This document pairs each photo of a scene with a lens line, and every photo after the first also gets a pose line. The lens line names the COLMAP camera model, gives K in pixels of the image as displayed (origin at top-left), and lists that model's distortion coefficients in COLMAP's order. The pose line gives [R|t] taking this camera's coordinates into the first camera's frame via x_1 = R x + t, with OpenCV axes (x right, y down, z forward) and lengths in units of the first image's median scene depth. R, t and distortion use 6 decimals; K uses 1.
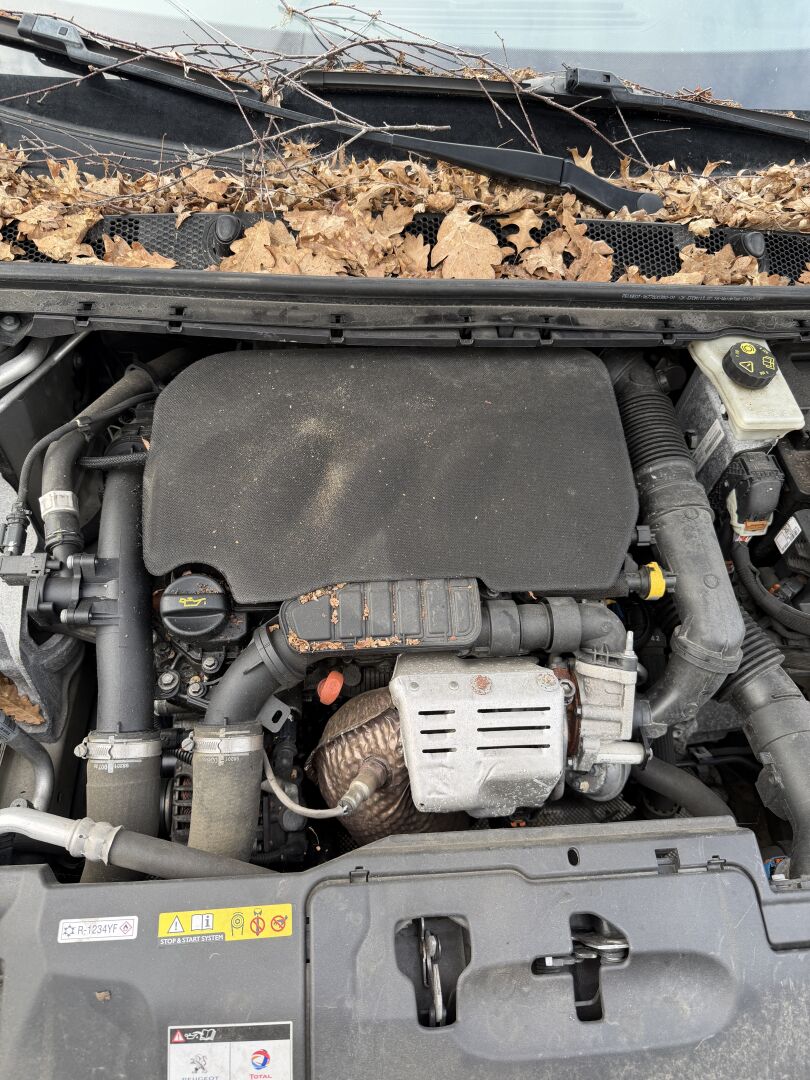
lens RADIAL K [[769.1, 0, 396.0], [0, 769.1, 533.1], [0, 0, 1]] dist [-0.002628, -0.006564]
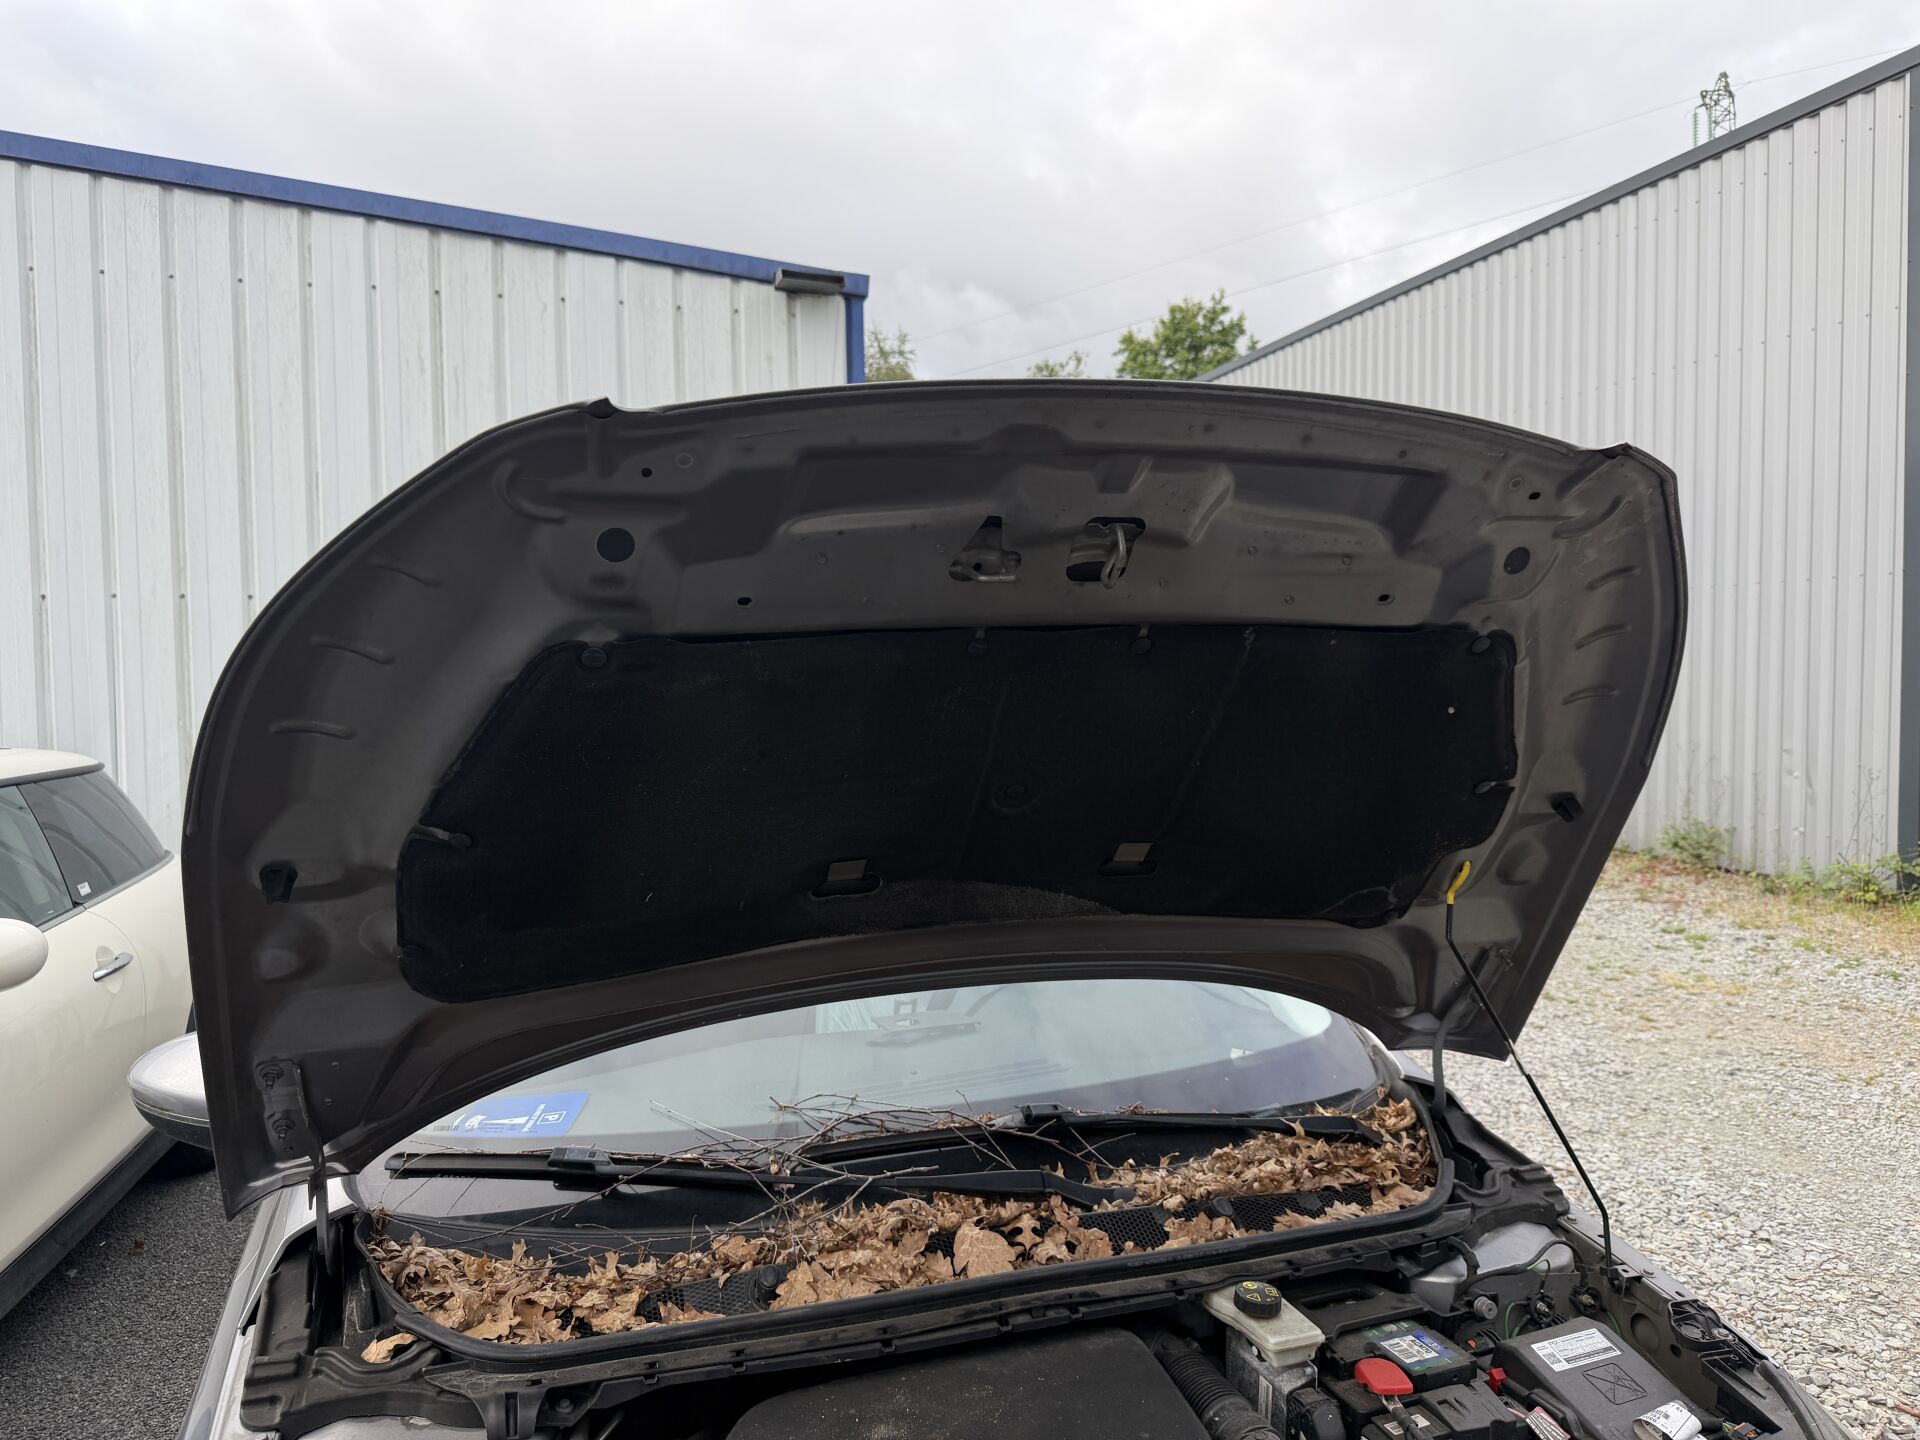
lens RADIAL K [[1367.4, 0, 967.1], [0, 1367.4, 729.6], [0, 0, 1]] dist [-0.002628, -0.006564]
pose [[0.966027, -0.103973, 0.236605, -0.321372], [0.249576, 0.613040, -0.749595, 0.648008], [-0.067110, 0.783180, 0.618163, -0.825534]]
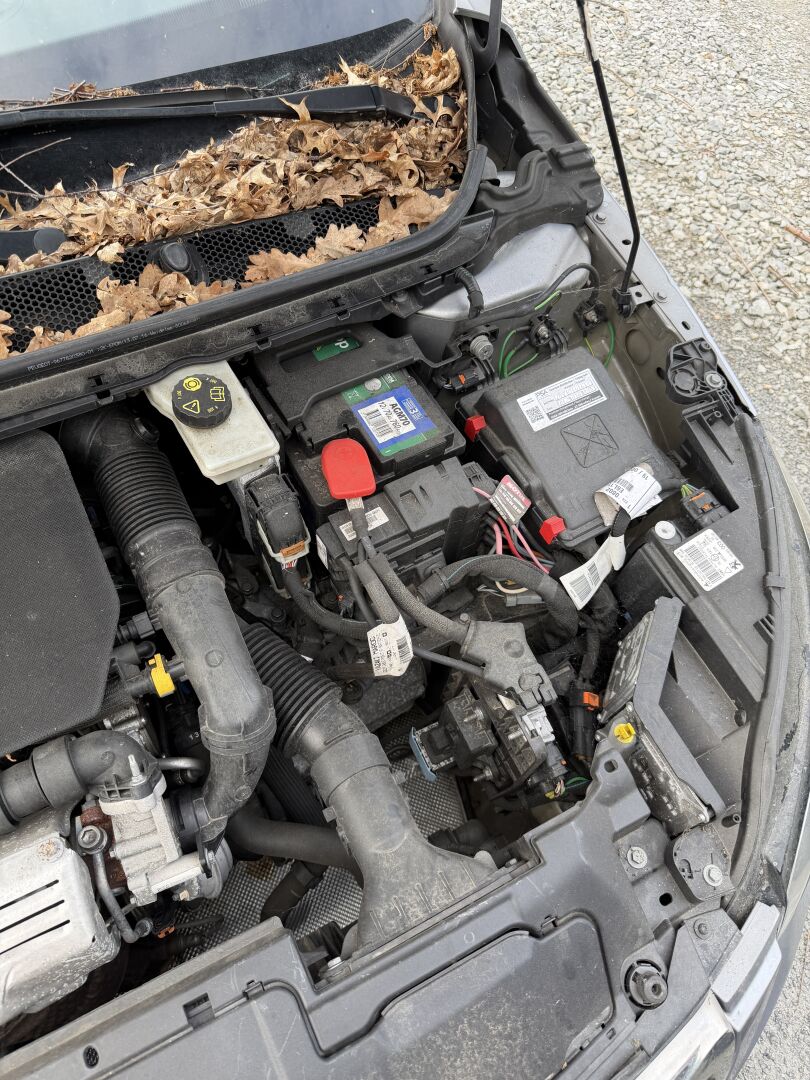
lens RADIAL K [[769.1, 0, 396.0], [0, 769.1, 533.1], [0, 0, 1]] dist [-0.002628, -0.006564]
pose [[0.923263, -0.340014, 0.178817, 0.461238], [0.322864, 0.939001, 0.118473, -0.107119], [-0.208192, -0.051649, 0.976723, 0.070333]]
